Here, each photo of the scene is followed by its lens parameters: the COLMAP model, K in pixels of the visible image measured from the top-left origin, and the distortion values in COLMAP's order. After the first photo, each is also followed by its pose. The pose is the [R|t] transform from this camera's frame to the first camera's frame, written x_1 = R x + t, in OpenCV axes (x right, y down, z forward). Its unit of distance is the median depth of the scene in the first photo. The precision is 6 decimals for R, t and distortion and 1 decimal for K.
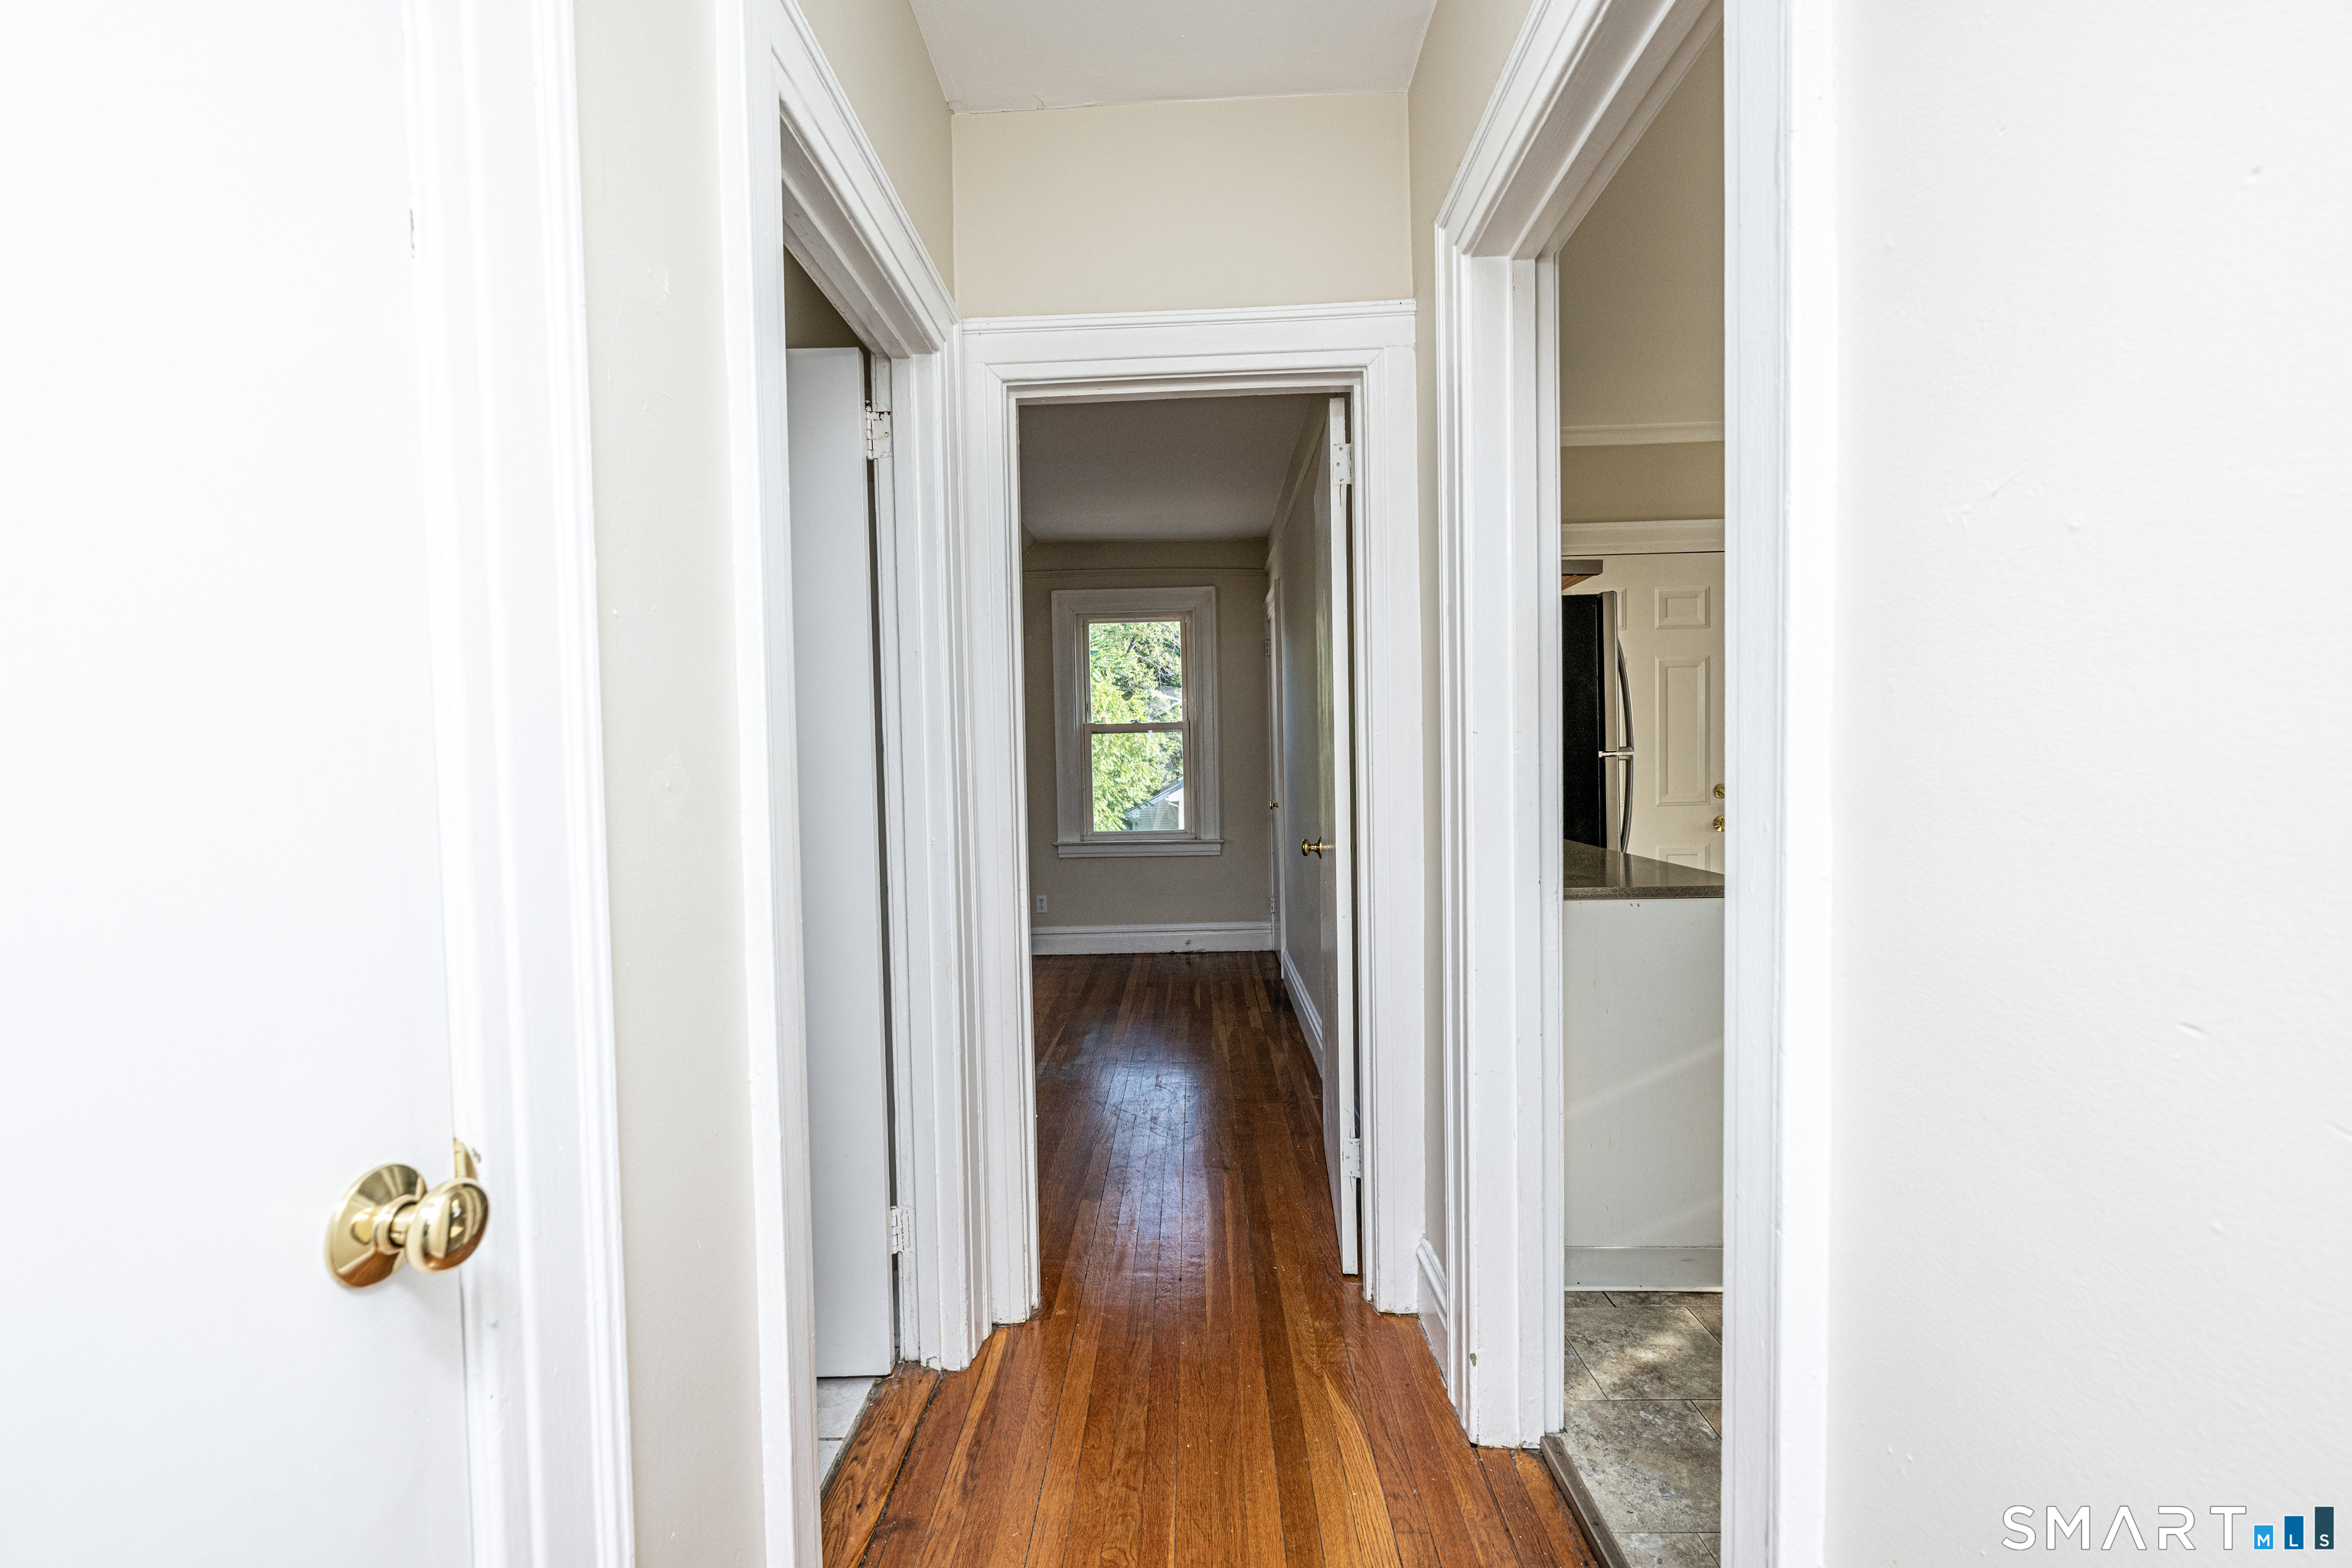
lens RADIAL K [[940.3, 0, 1169.8], [0, 940.3, 787.5], [0, 0, 1]] dist [0.000878, 0.000200]
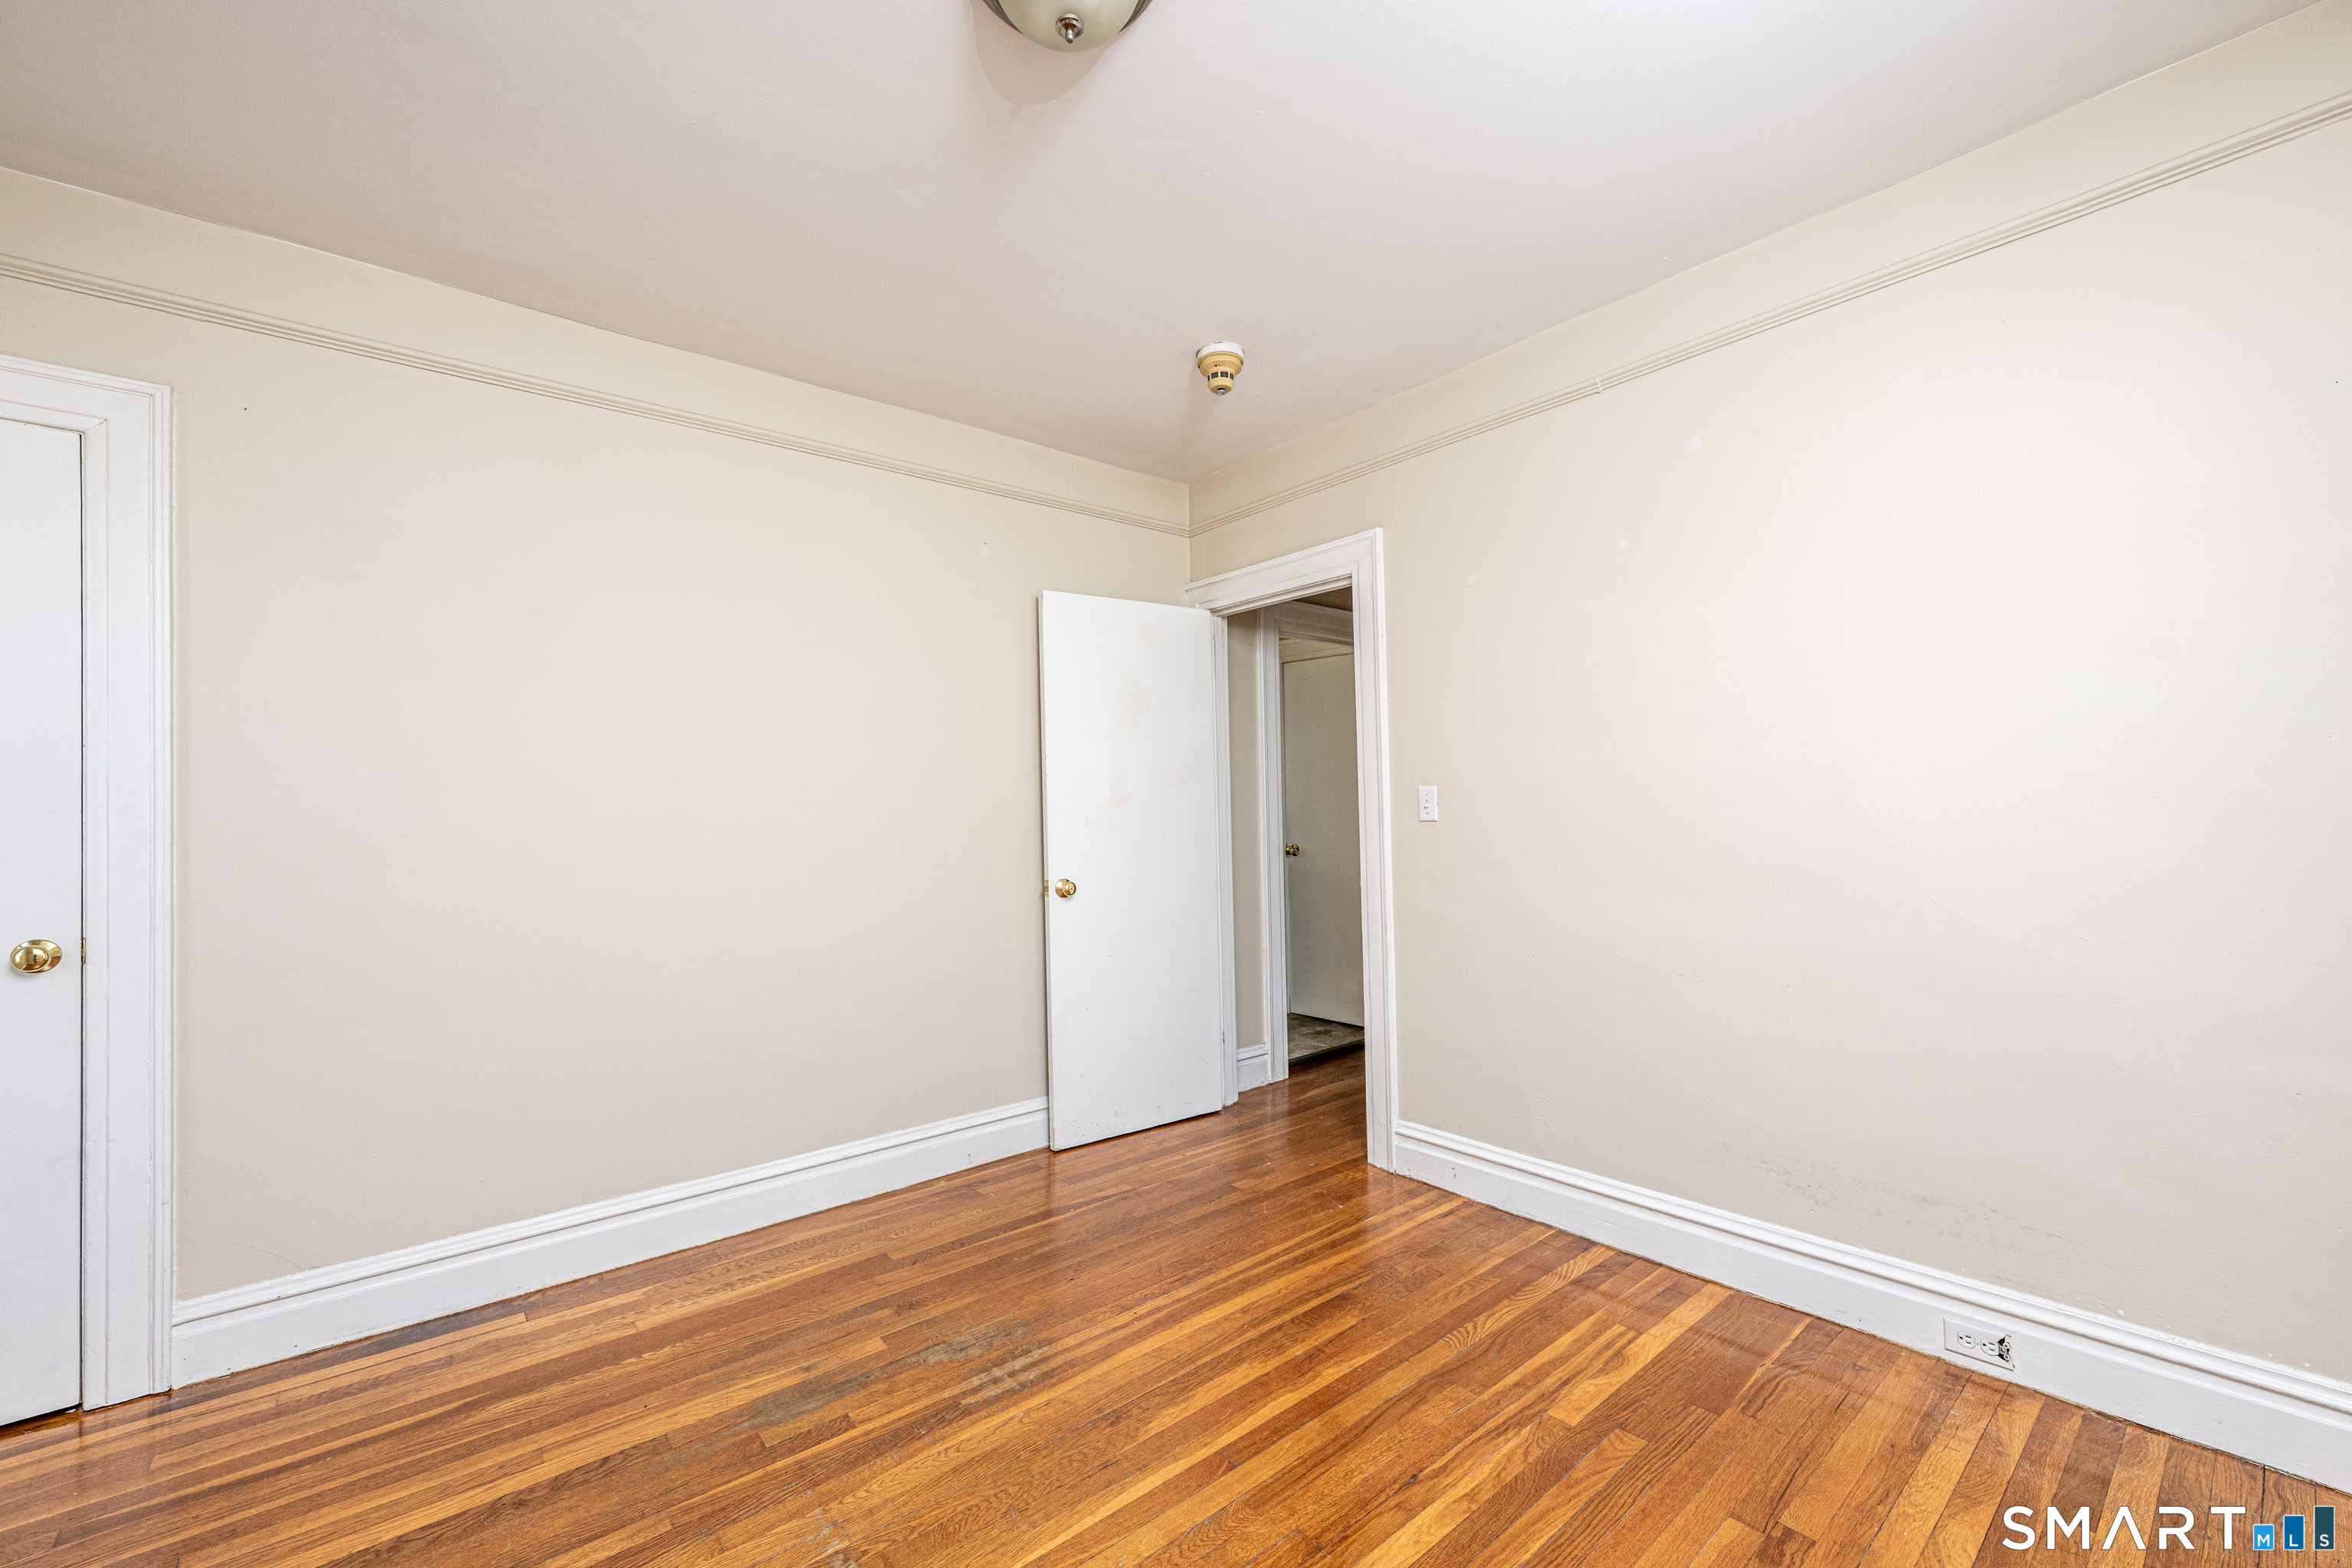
lens RADIAL K [[940.3, 0, 1169.8], [0, 940.3, 787.5], [0, 0, 1]] dist [0.000878, 0.000200]
pose [[-0.656639, 0.058301, 0.751949, -0.398552], [0.057982, 0.997959, -0.026743, -0.010548], [-0.751973, 0.026039, -0.658679, 0.807923]]
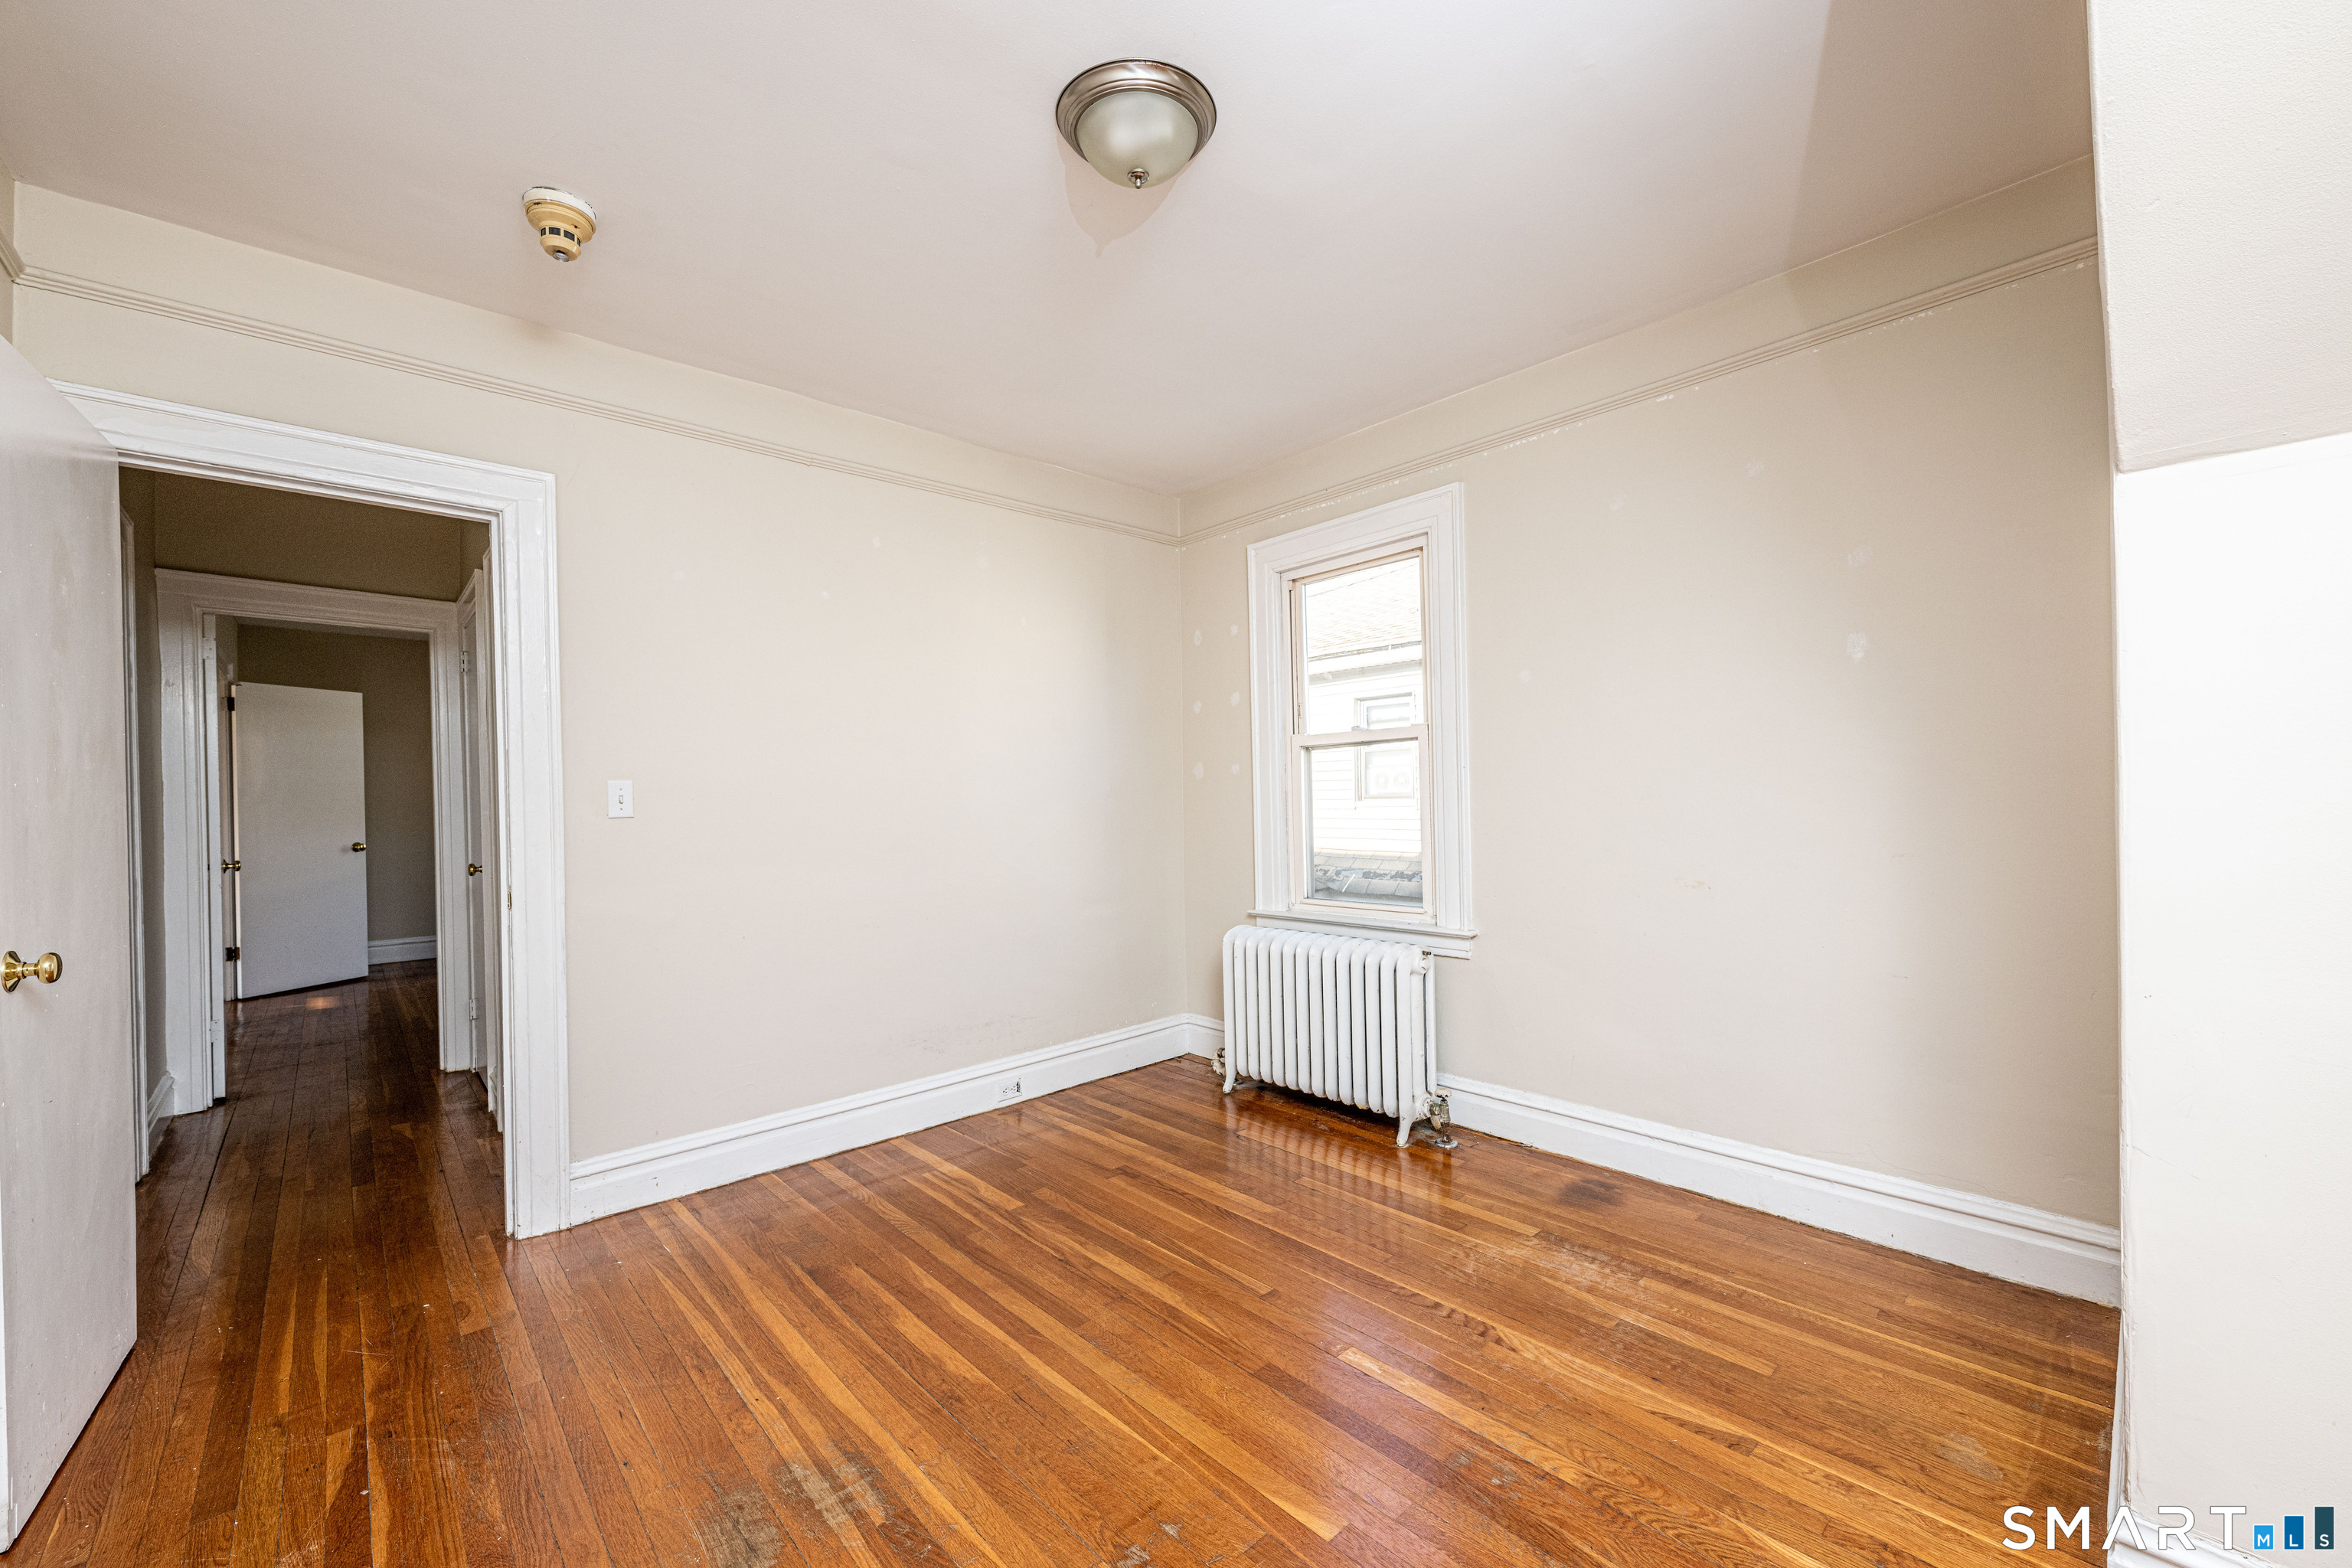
lens RADIAL K [[936.0, 0, 1161.5], [0, 936.0, 790.8], [0, 0, 1]] dist [-0.000258, 0.000028]
pose [[-0.728360, 0.036352, -0.684230, 0.019232], [0.017589, 0.999255, 0.034365, -0.023419], [0.684969, 0.012995, -0.728456, 0.894857]]
